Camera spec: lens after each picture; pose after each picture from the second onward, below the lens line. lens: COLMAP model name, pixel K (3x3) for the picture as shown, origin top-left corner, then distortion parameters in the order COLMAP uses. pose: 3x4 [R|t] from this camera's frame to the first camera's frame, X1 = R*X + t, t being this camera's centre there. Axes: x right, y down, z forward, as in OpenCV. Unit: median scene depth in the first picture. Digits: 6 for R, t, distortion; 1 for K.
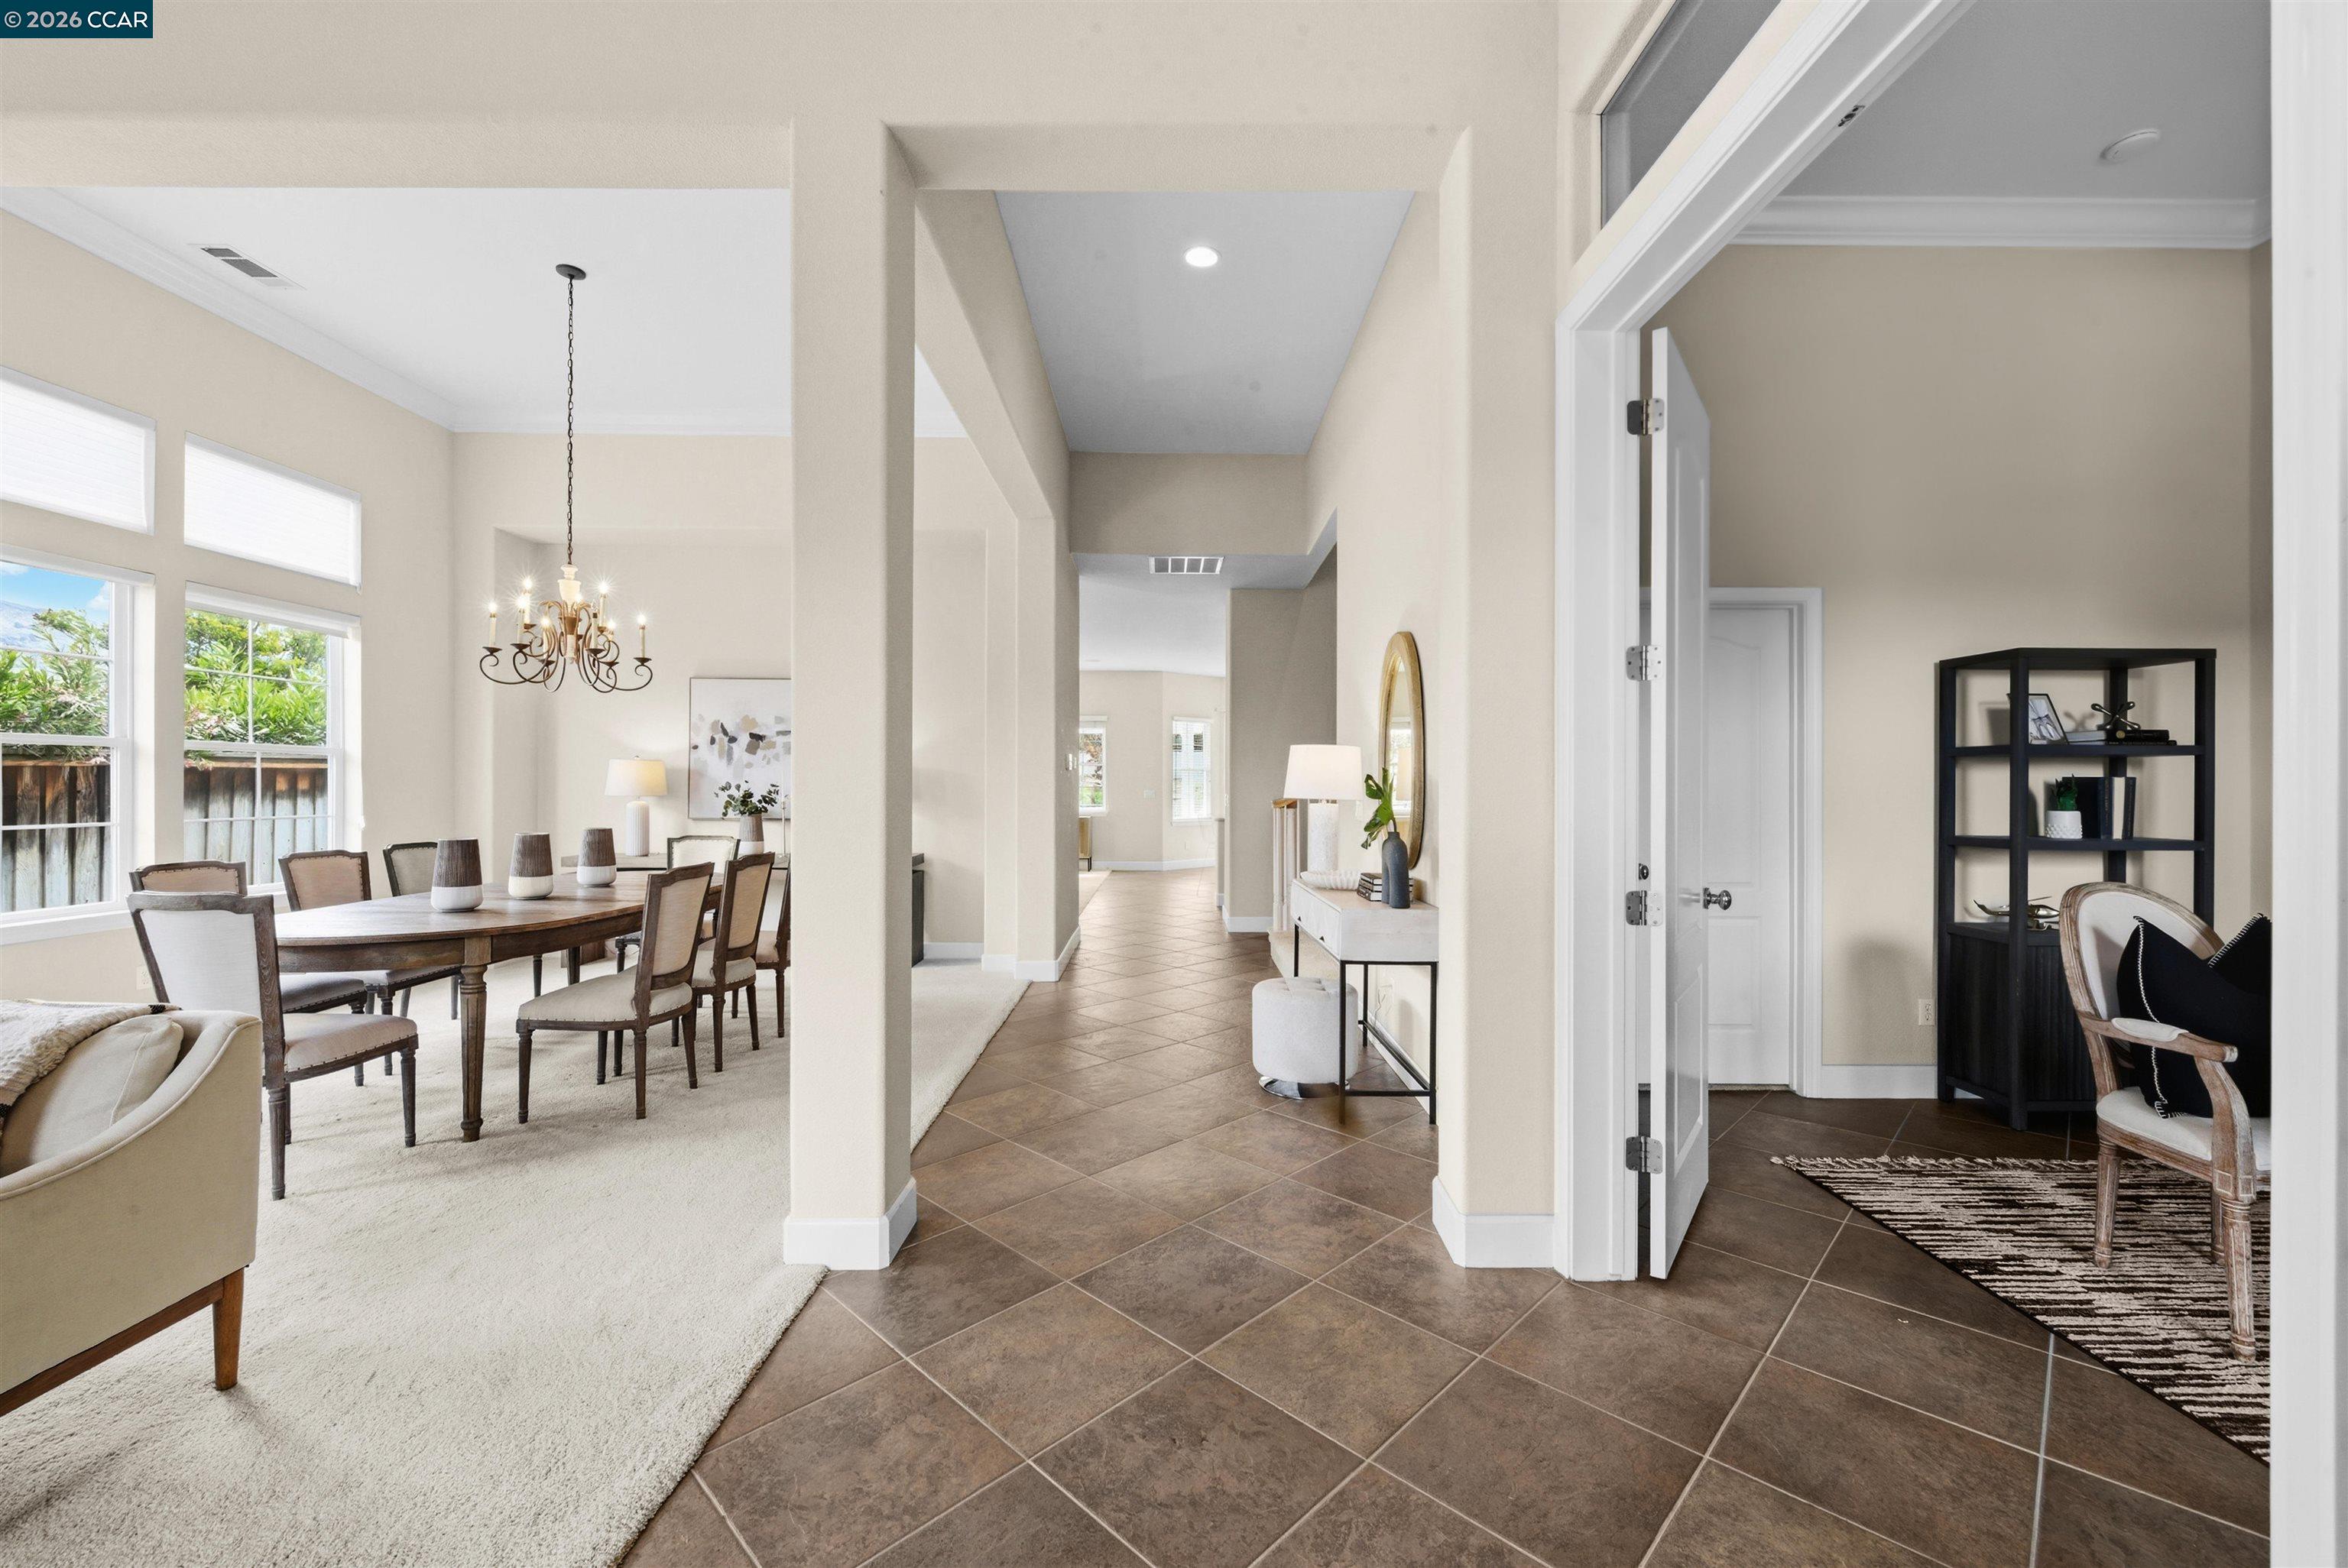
lens RADIAL K [[950.4, 0, 1174.5], [0, 950.4, 781.7], [0, 0, 1]] dist [0.002322, -0.000222]
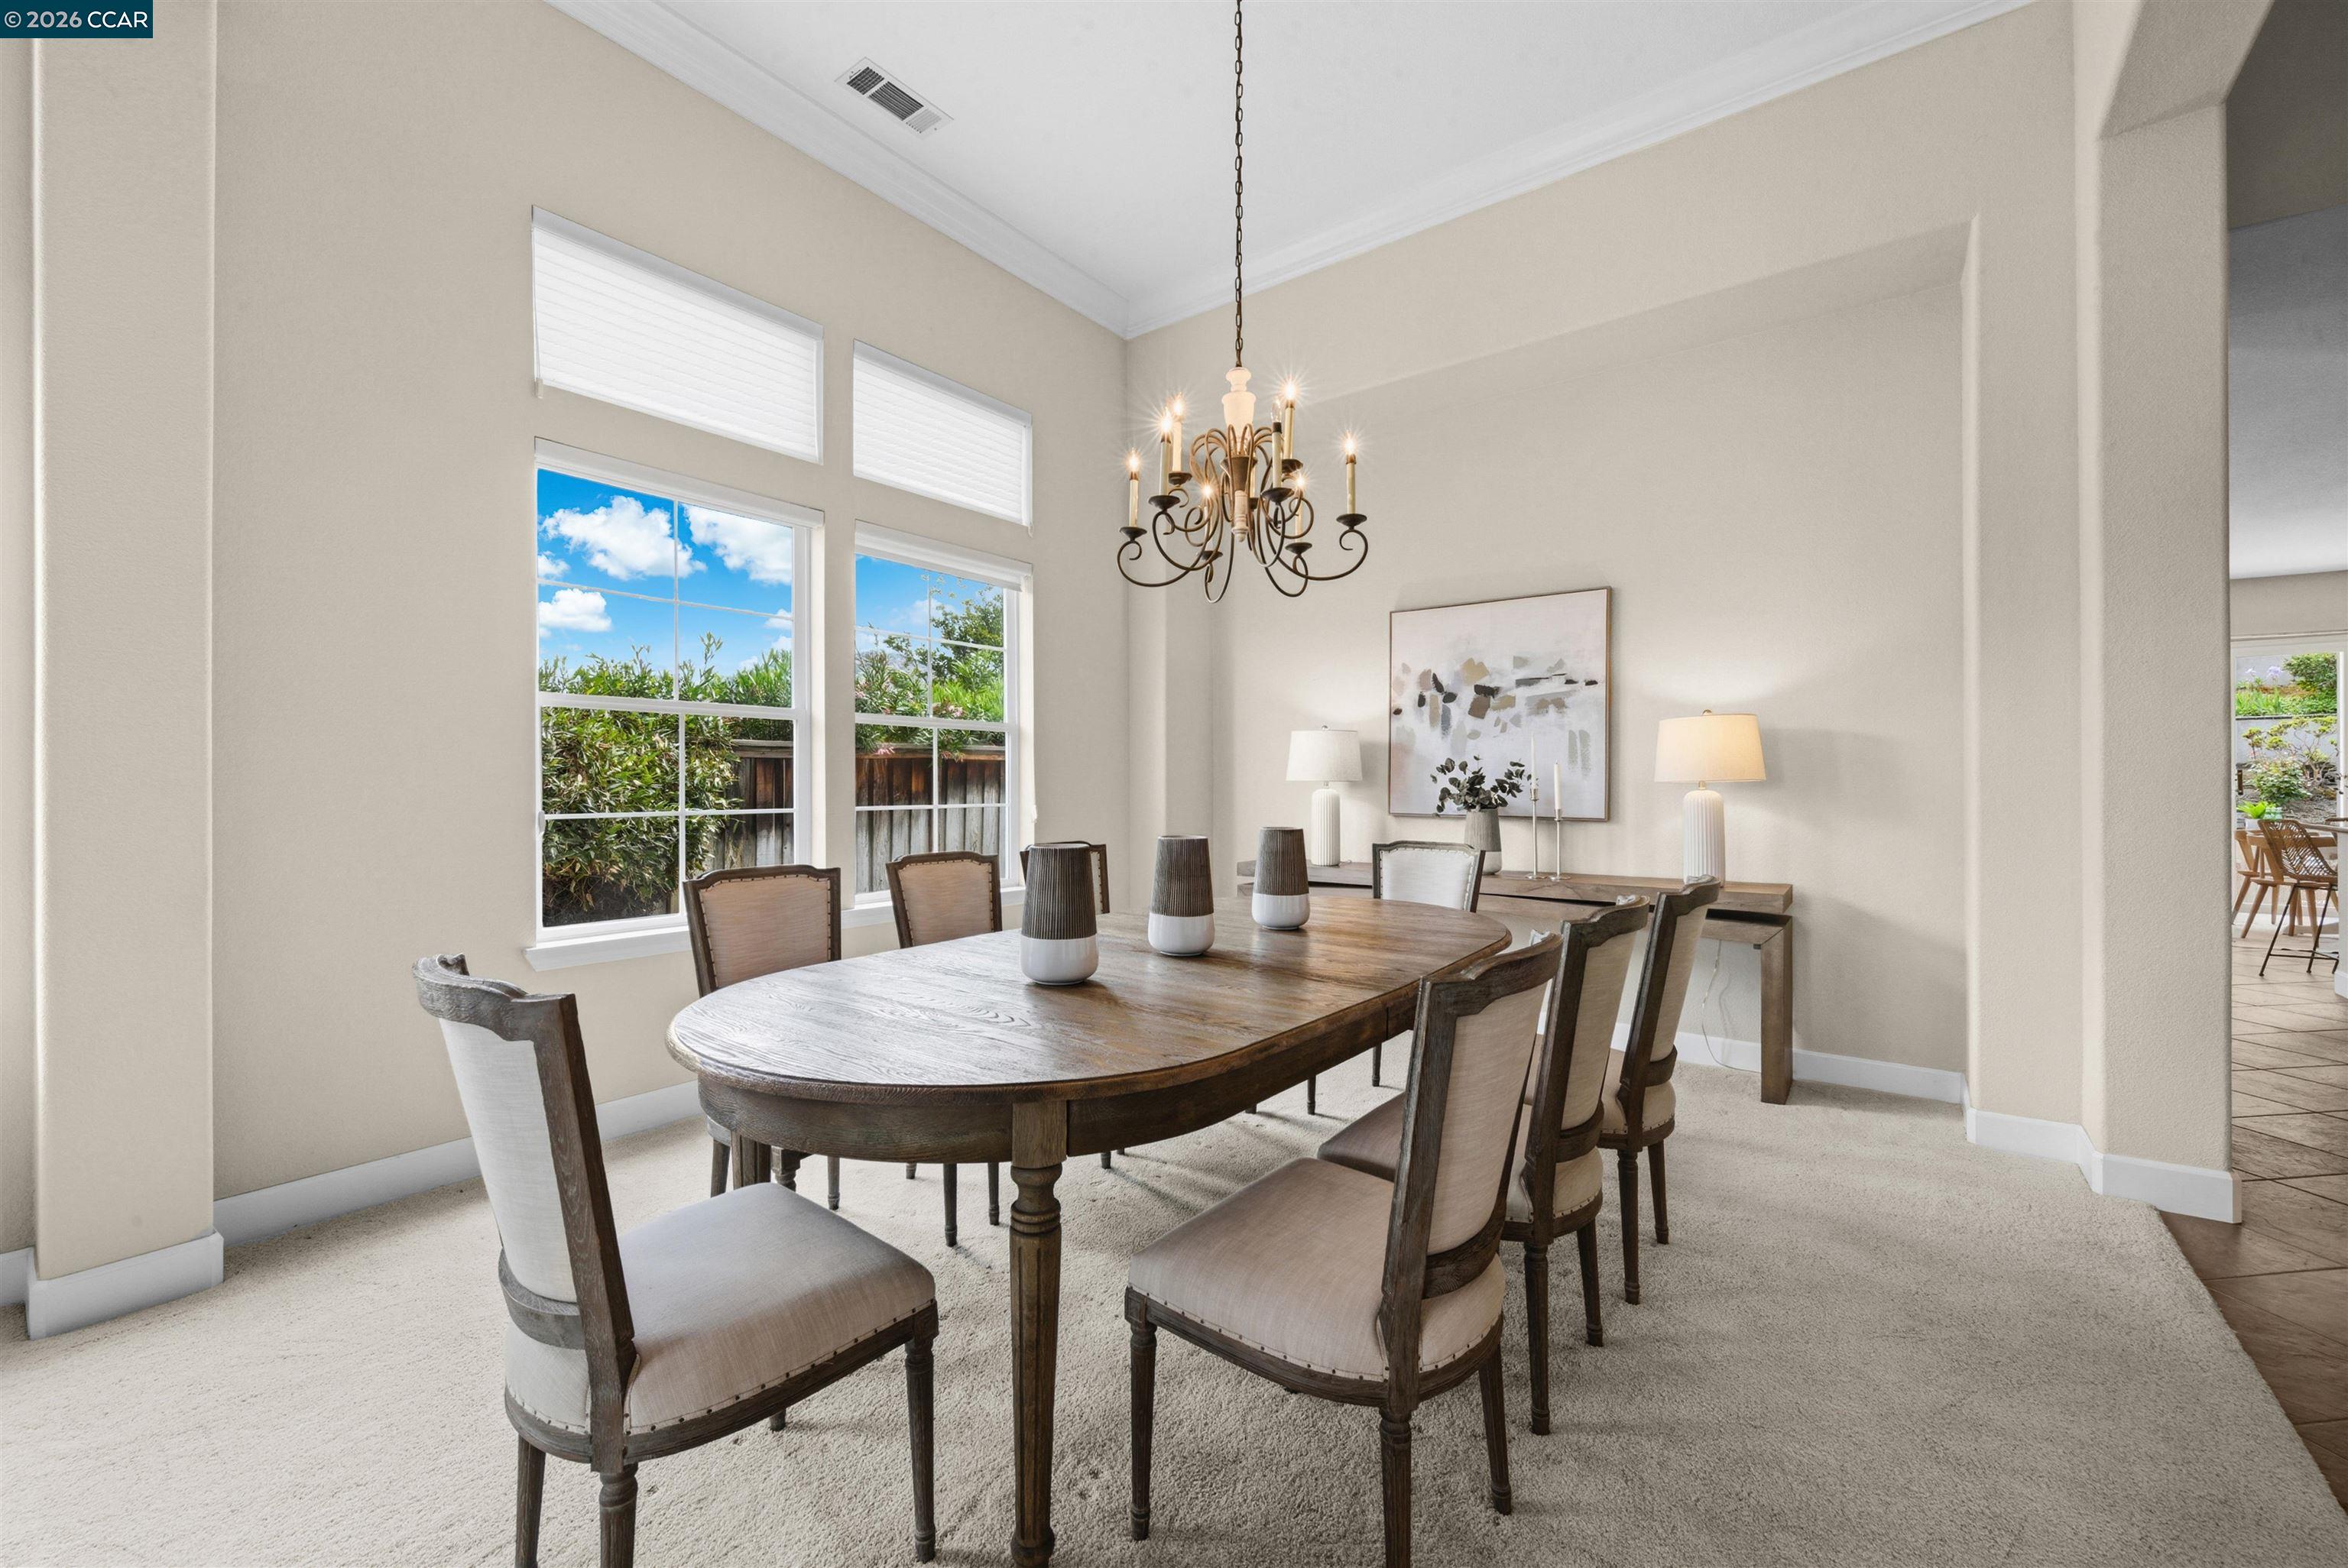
lens RADIAL K [[950.4, 0, 1174.3], [0, 950.4, 805.2], [0, 0, 1]] dist [0.002322, -0.000222]
pose [[0.797587, 0.011471, -0.603095, -0.306787], [0.005581, 0.999636, 0.026394, 0.018718], [0.603179, -0.024418, 0.797232, 0.495358]]
